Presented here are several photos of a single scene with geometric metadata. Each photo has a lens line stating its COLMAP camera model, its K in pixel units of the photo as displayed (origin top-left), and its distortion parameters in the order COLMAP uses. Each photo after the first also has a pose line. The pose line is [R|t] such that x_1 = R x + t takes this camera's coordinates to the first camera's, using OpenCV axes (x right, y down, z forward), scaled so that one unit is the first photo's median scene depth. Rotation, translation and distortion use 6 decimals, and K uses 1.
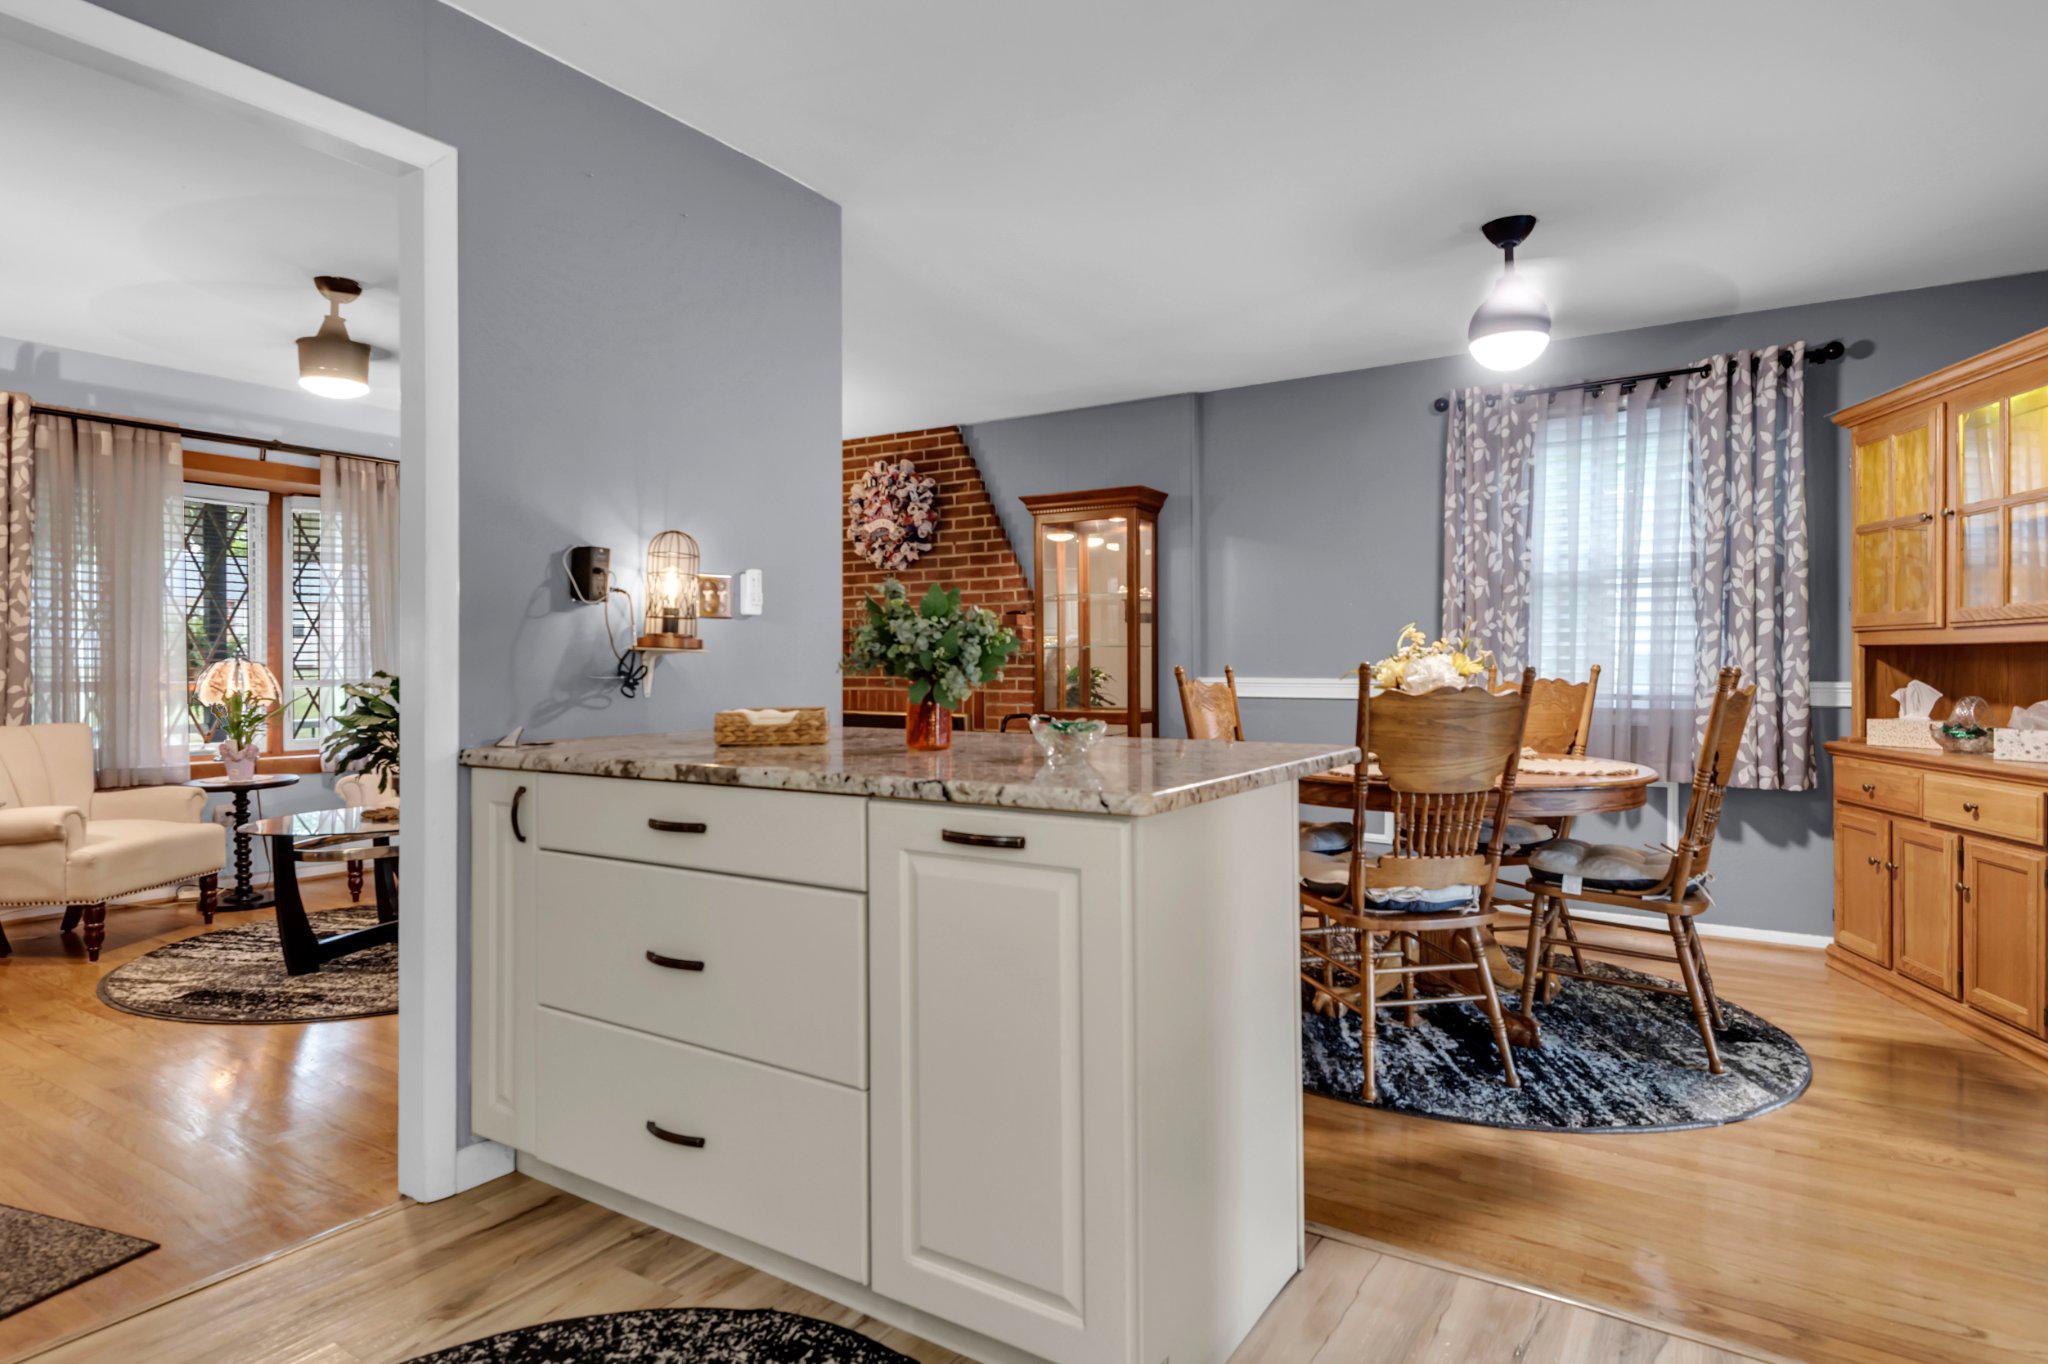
lens RADIAL K [[1107.3, 0, 985.4], [0, 1107.3, 674.6], [0, 0, 1]] dist [0.030893, -0.001403]
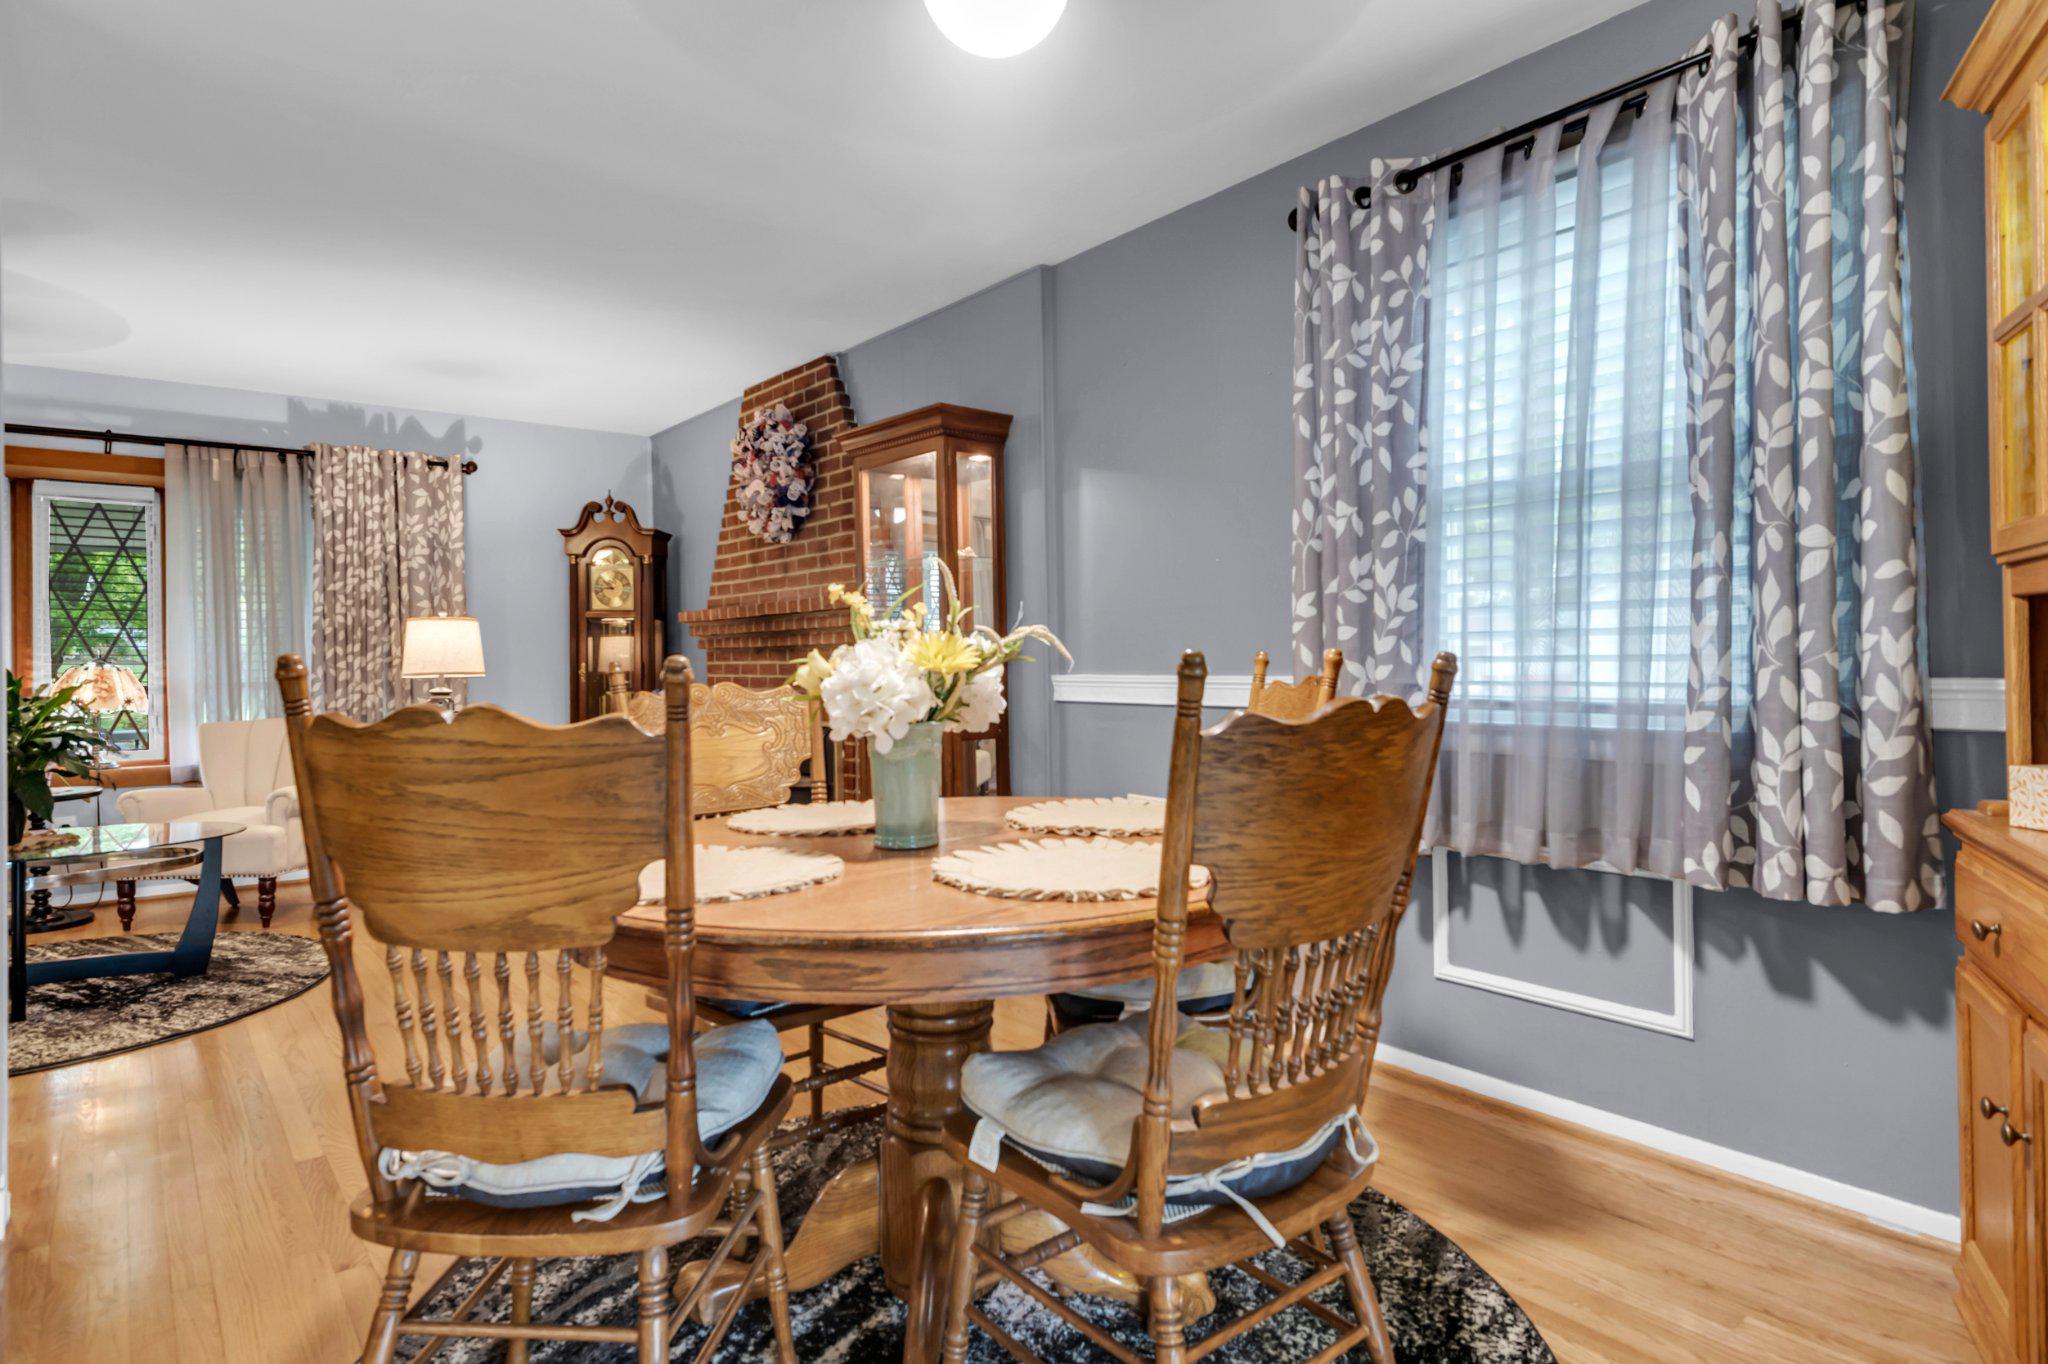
lens RADIAL K [[1111.9, 0, 1011.6], [0, 1111.9, 666.1], [0, 0, 1]] dist [0.039633, -0.017242]
pose [[0.954926, -0.010724, -0.296649, 0.455174], [0.010367, 0.999942, -0.002774, -0.001221], [0.296661, -0.000426, 0.954983, 0.392248]]
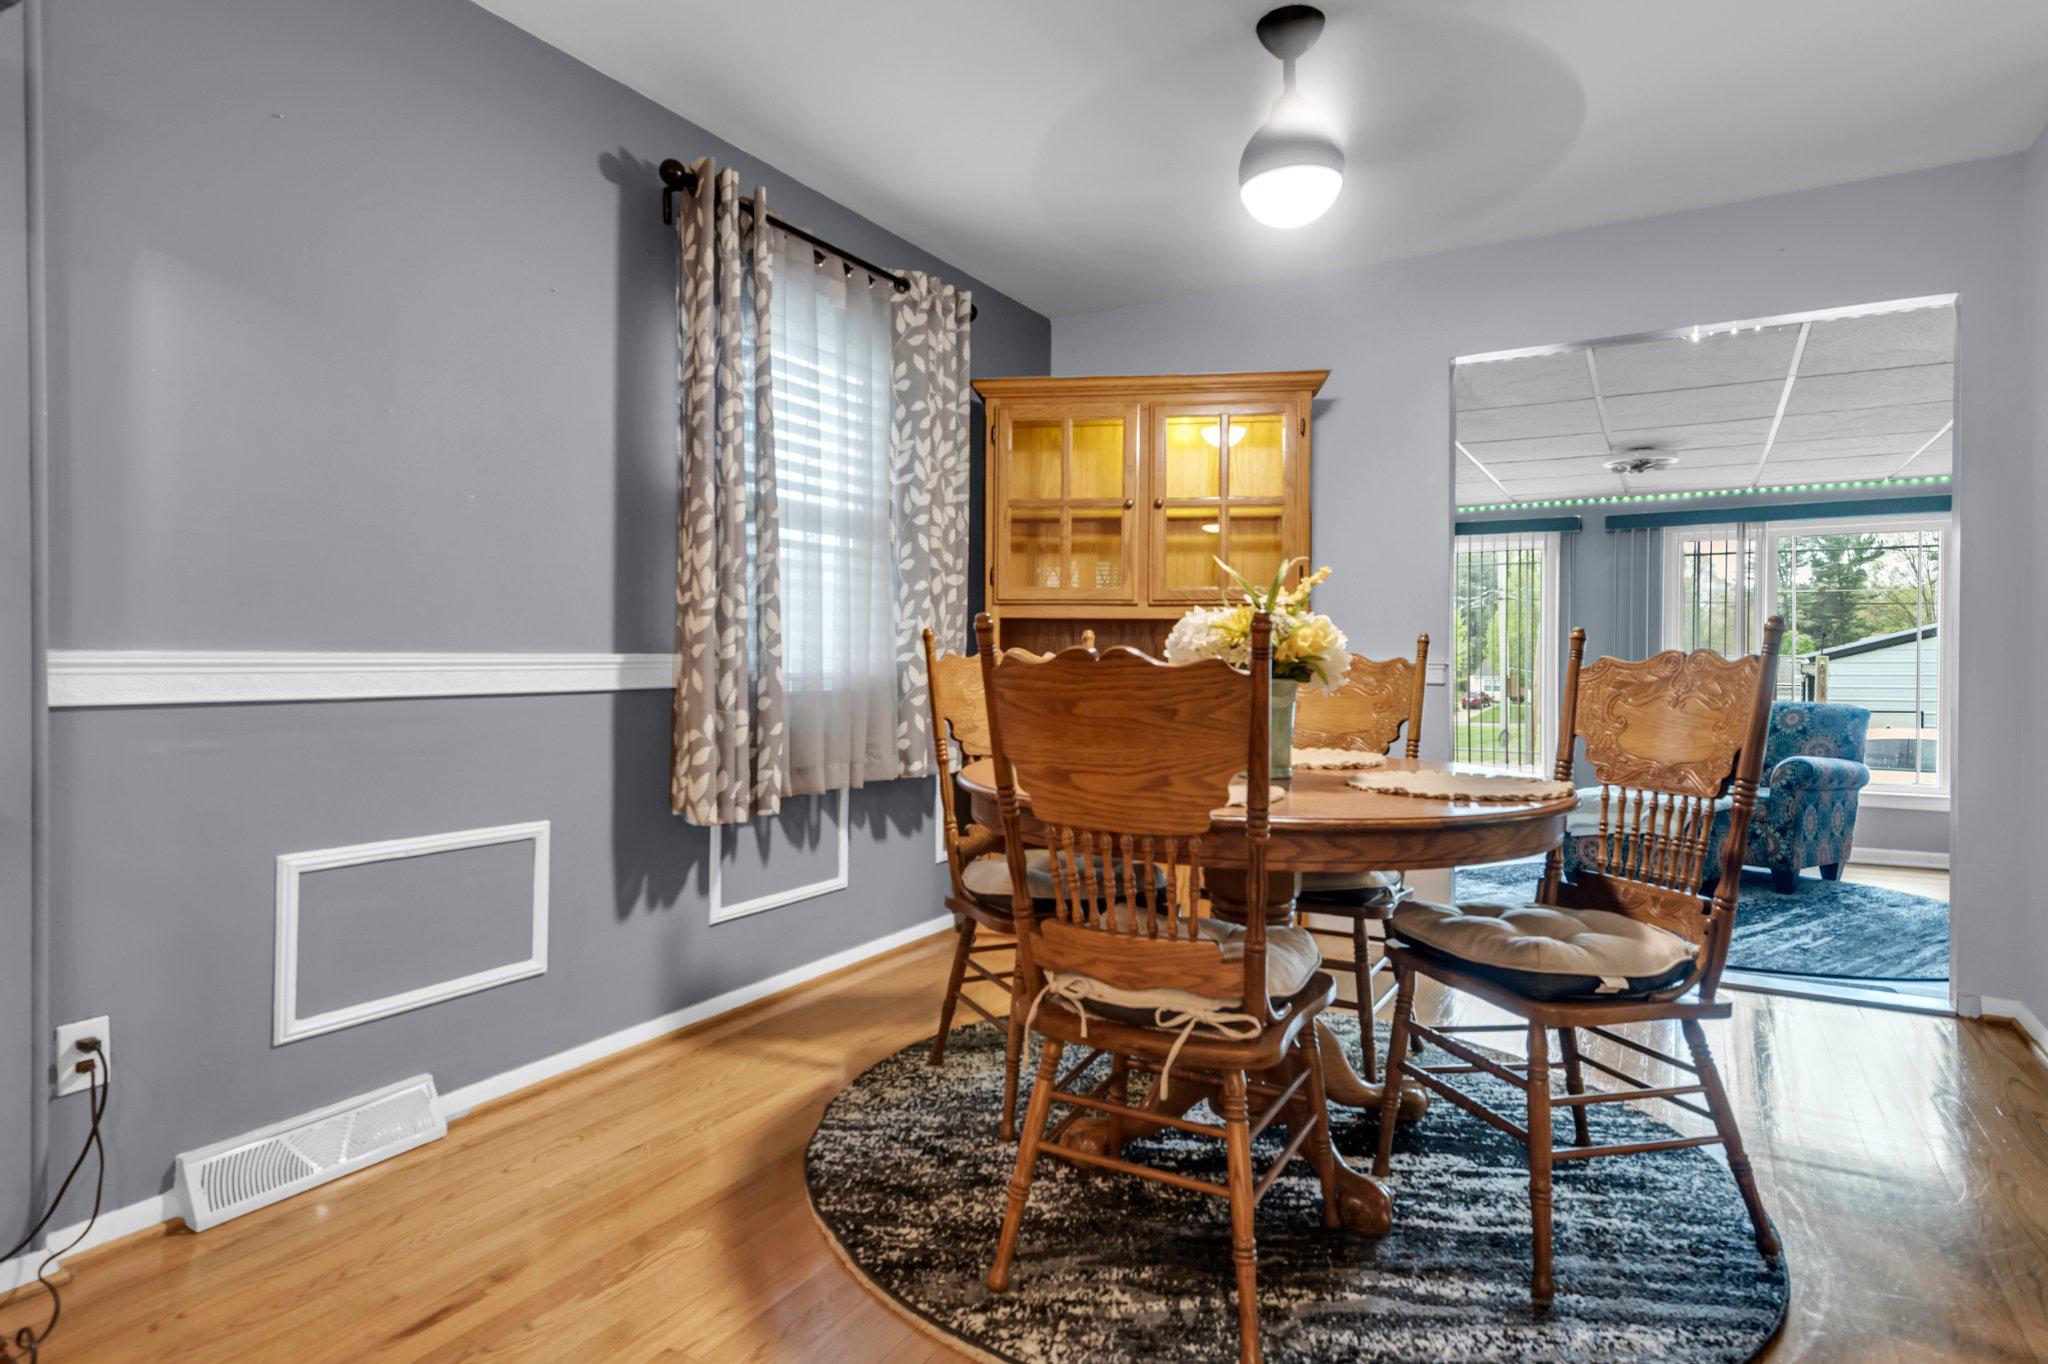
lens RADIAL K [[1111.9, 0, 1011.6], [0, 1111.9, 666.1], [0, 0, 1]] dist [0.039633, -0.017242]
pose [[-0.078803, -0.007710, 0.996860, -0.184616], [0.004988, 0.999955, 0.008128, 0.007702], [-0.996878, 0.005613, -0.078761, 0.910689]]
